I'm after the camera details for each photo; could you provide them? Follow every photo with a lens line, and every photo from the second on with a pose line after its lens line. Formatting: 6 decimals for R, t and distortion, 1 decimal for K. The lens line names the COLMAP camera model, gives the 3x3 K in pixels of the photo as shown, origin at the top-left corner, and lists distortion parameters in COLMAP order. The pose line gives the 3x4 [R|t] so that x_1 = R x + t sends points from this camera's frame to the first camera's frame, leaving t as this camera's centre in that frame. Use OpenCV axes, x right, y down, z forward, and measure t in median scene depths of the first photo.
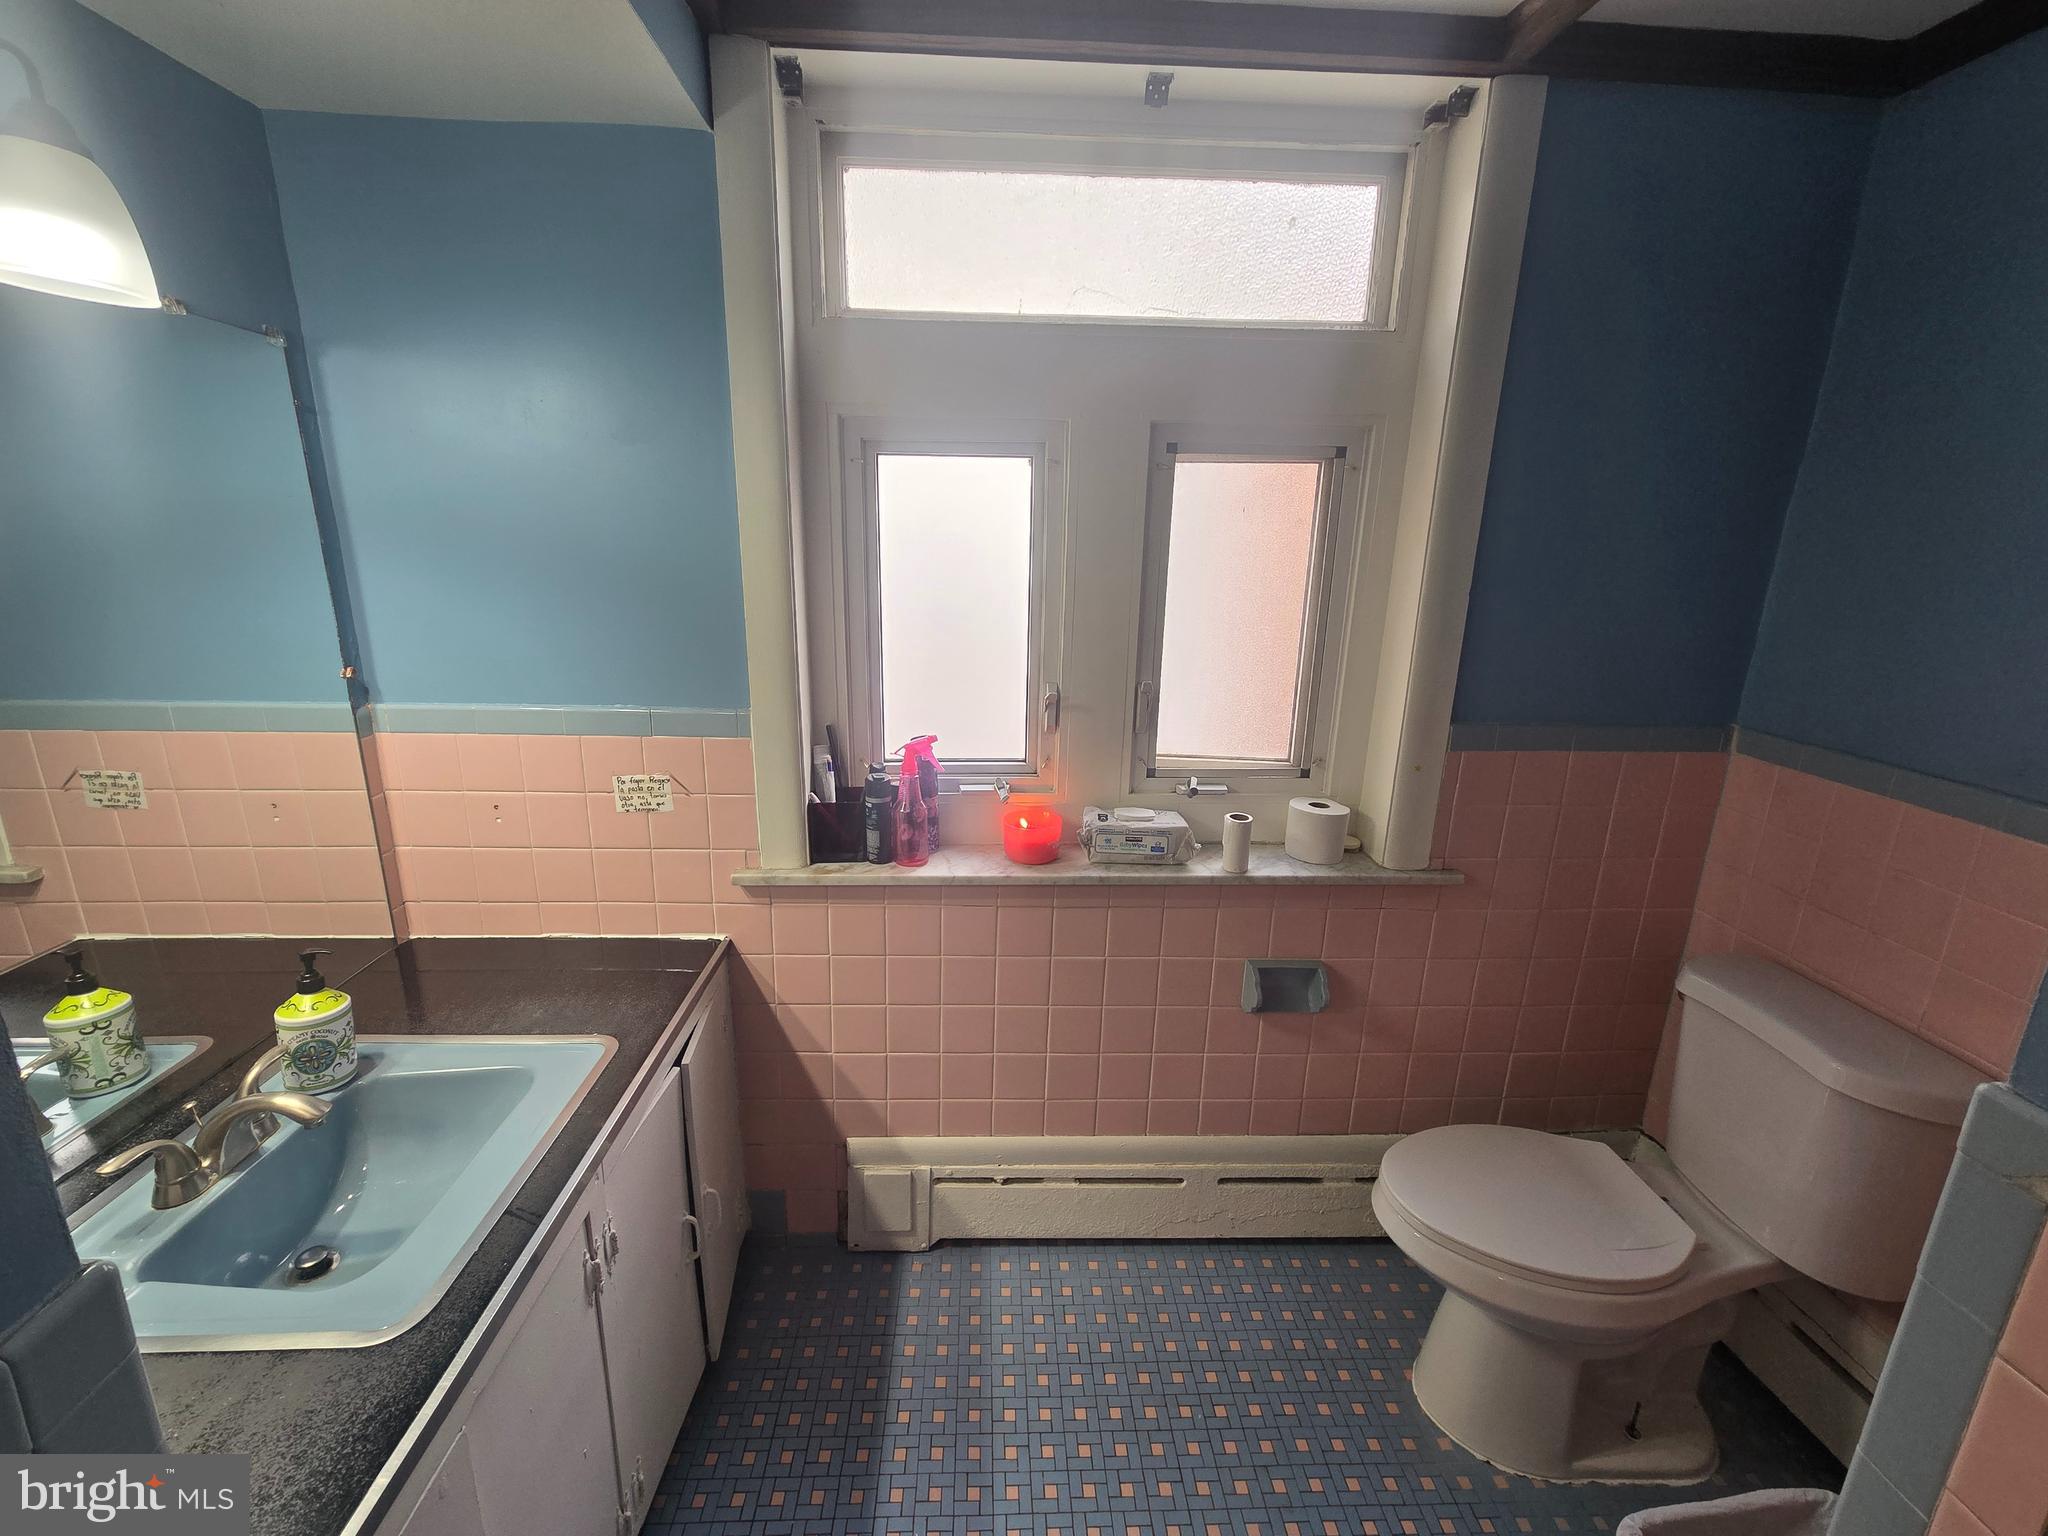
lens RADIAL K [[835.3, 0, 1019.5], [0, 835.3, 758.8], [0, 0, 1]] dist [-0.003325, 0.000219]
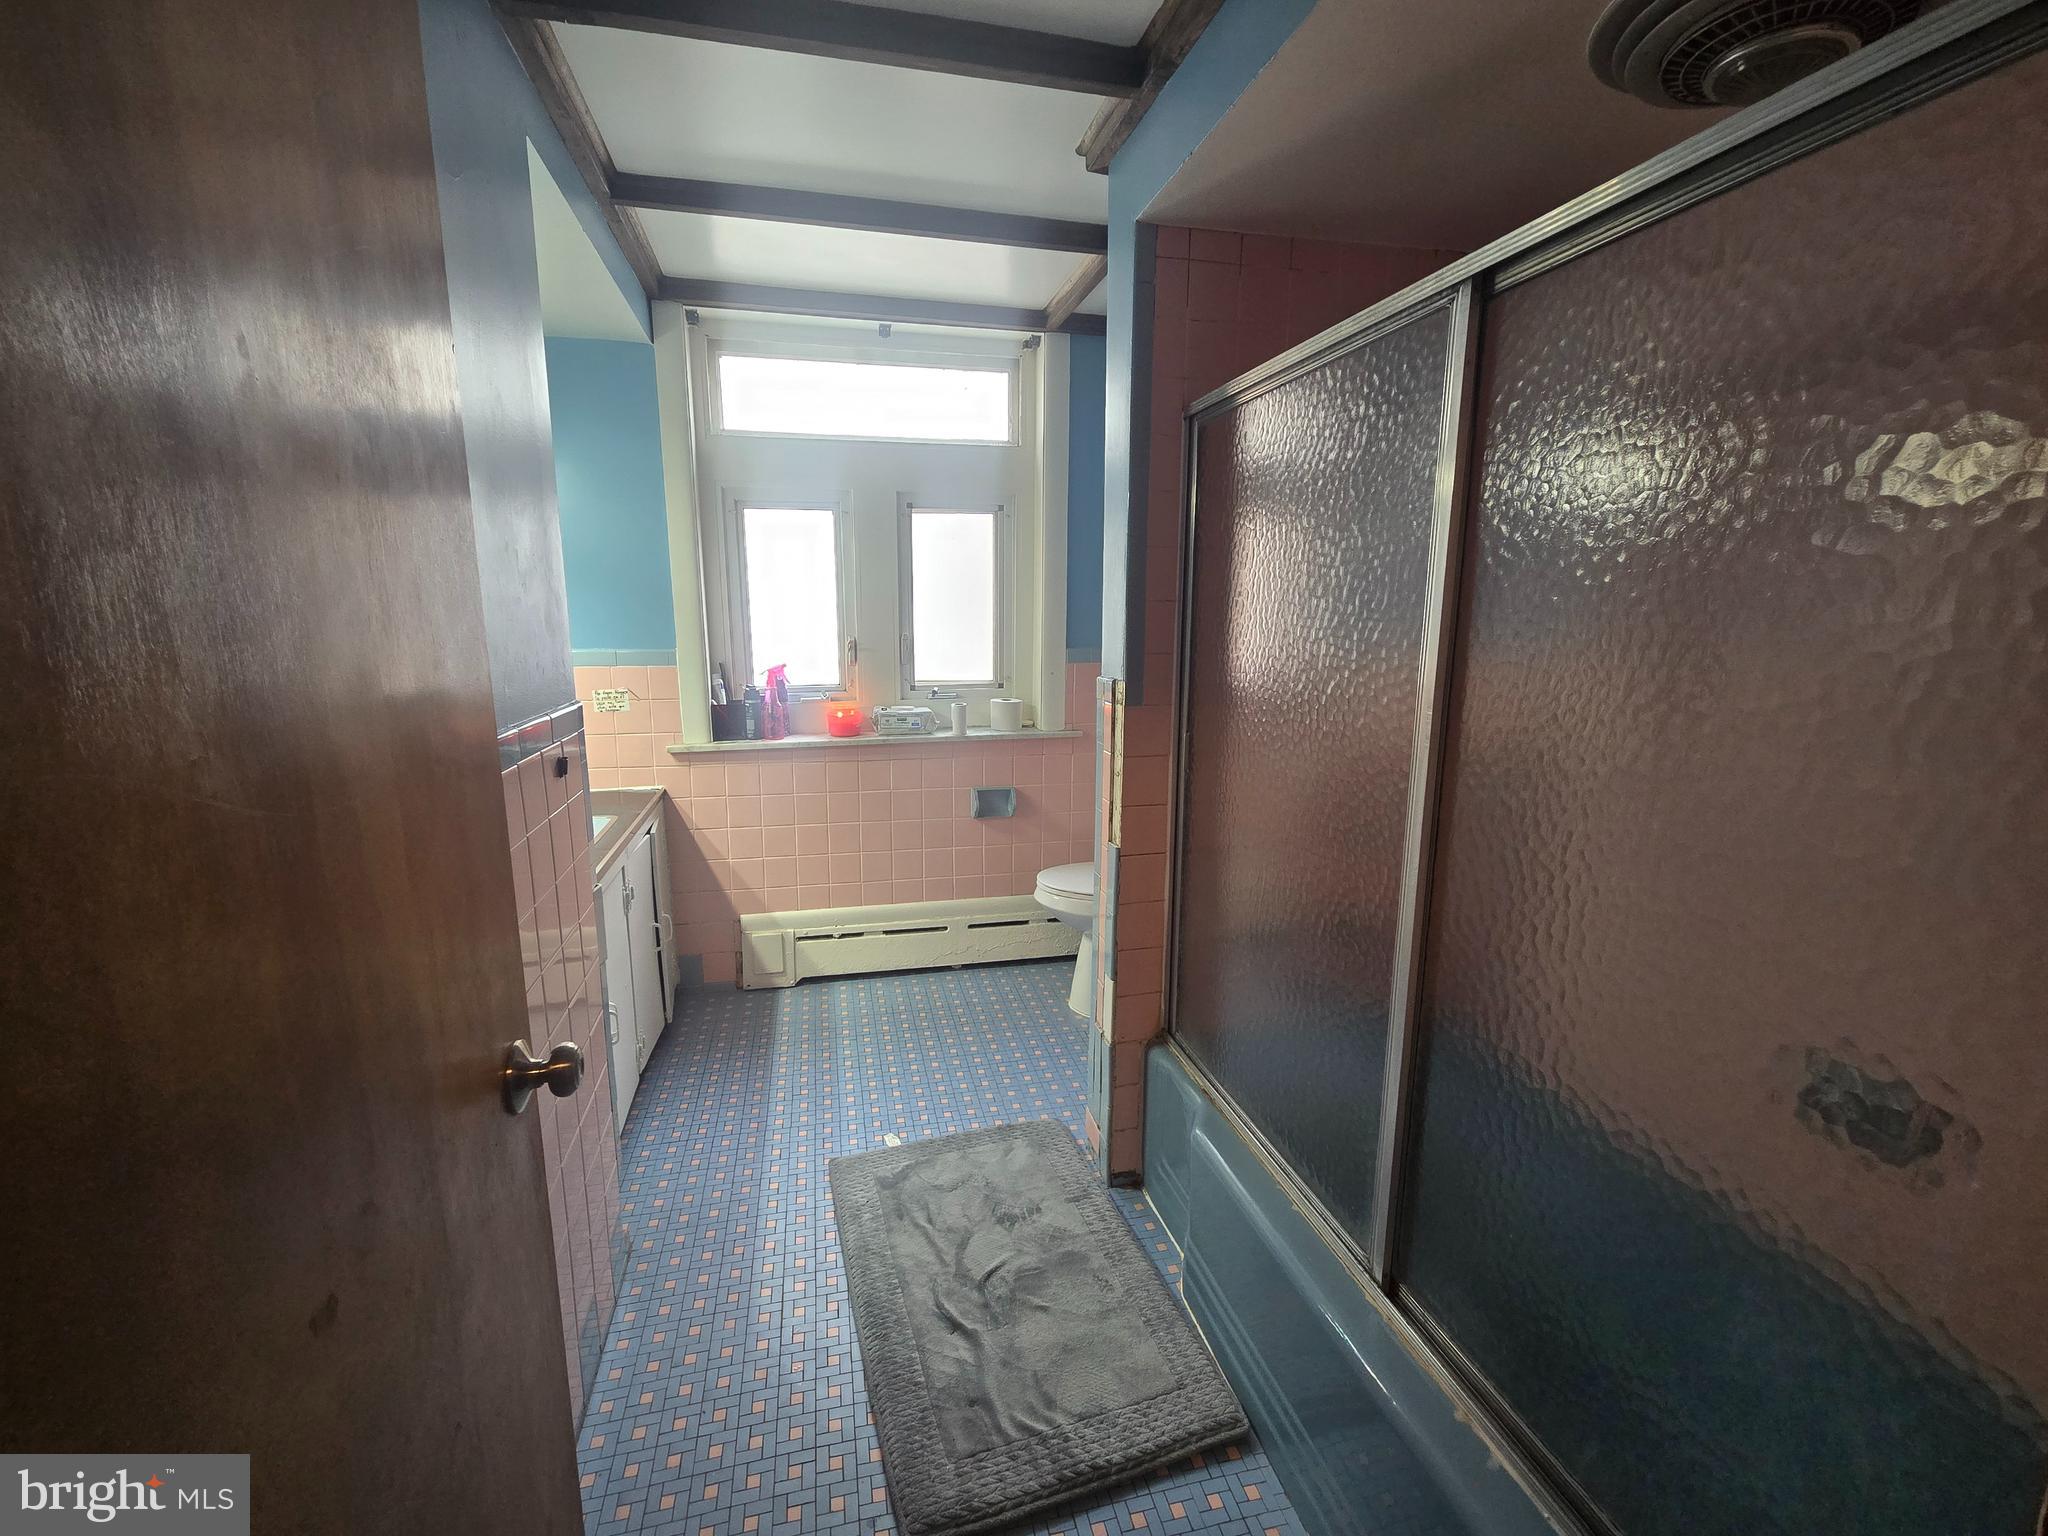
lens RADIAL K [[835.3, 0, 1018.2], [0, 835.3, 765.0], [0, 0, 1]] dist [-0.003325, 0.000219]
pose [[0.982304, -0.052283, 0.179849, 0.053758], [0.064934, 0.995758, -0.065186, 0.322146], [-0.175678, 0.075711, 0.981532, -0.781290]]
